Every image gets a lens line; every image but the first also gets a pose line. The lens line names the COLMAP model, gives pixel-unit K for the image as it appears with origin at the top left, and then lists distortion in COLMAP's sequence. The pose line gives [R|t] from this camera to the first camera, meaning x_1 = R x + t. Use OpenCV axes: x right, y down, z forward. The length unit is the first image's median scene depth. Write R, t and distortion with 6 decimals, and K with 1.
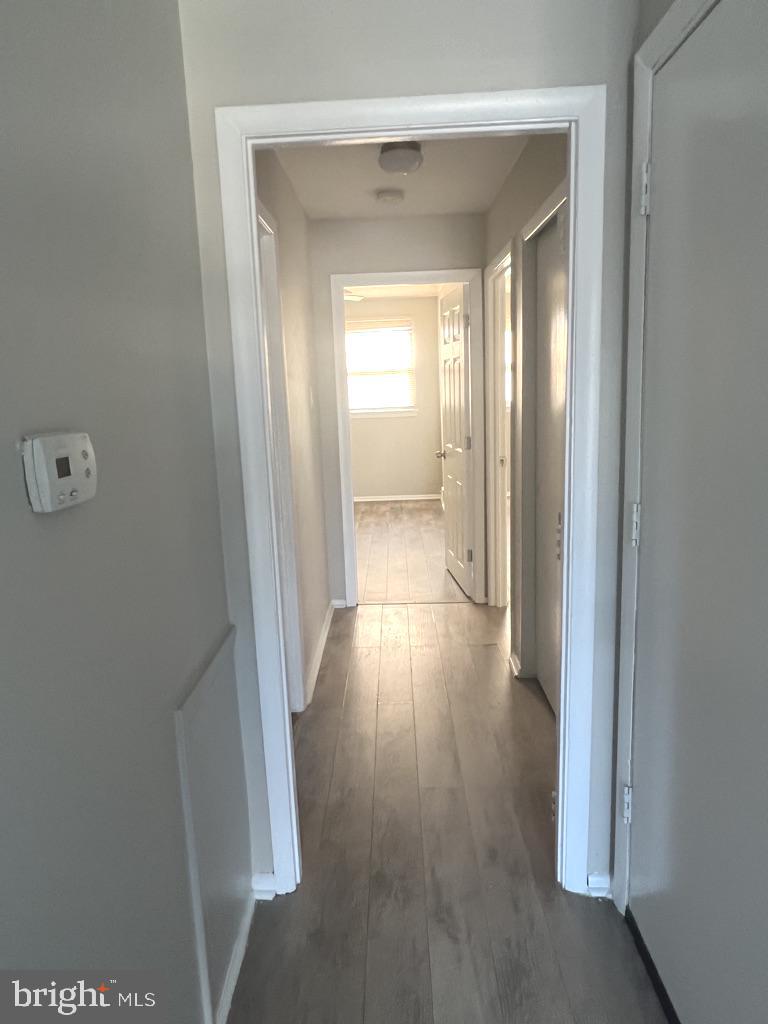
lens RADIAL K [[654.4, 0, 384.0], [0, 654.4, 512.0], [0, 0, 1]] dist [-0.000301, 0.000162]
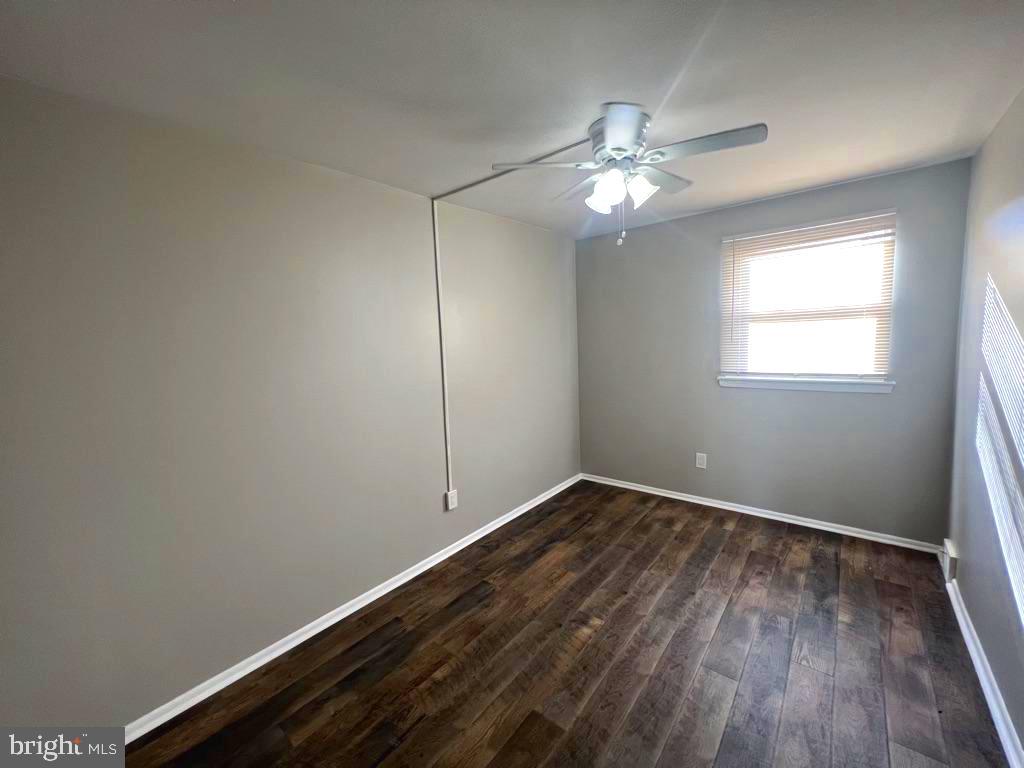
lens RADIAL K [[414.5, 0, 505.5], [0, 414.5, 374.5], [0, 0, 1]] dist [0.000076, 0.000140]
pose [[0.776431, 0.062405, -0.627105, 0.018376], [-0.108442, 0.993472, -0.035401, -0.119047], [0.620802, 0.095491, 0.778130, 0.540980]]
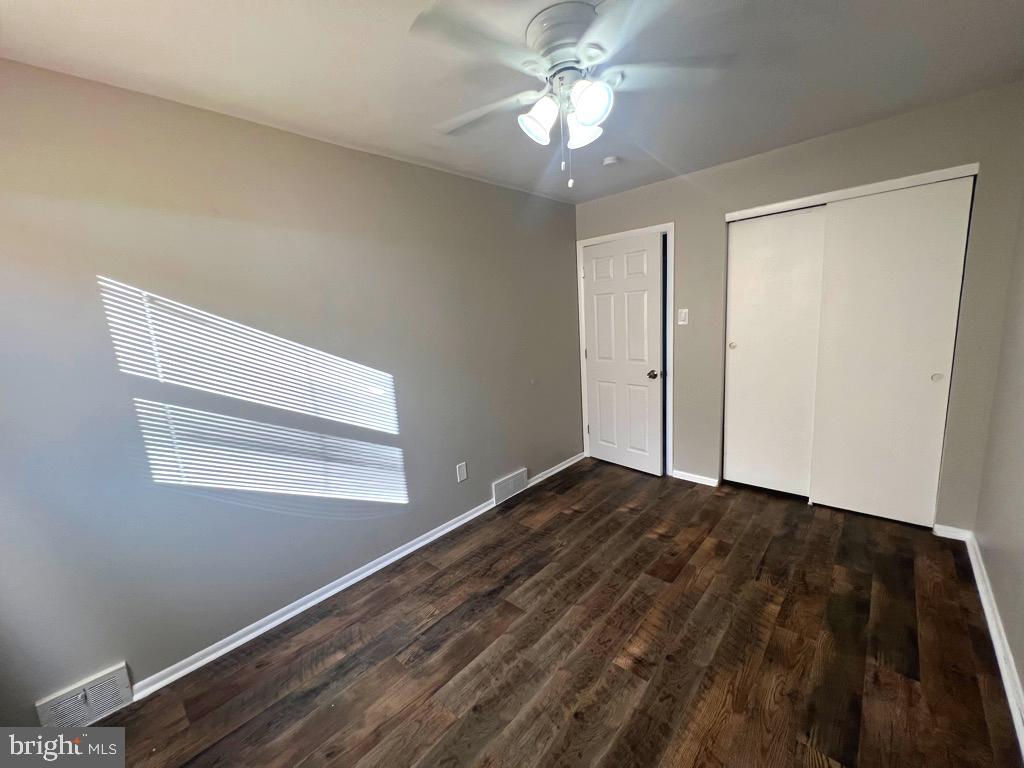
lens RADIAL K [[411.5, 0, 511.4], [0, 411.5, 384.3], [0, 0, 1]] dist [-0.000661, 0.000436]
pose [[-0.745612, -0.028600, 0.665766, -0.201451], [0.221998, 0.931348, 0.288631, -0.187235], [-0.628315, 0.363006, -0.688075, 0.956402]]
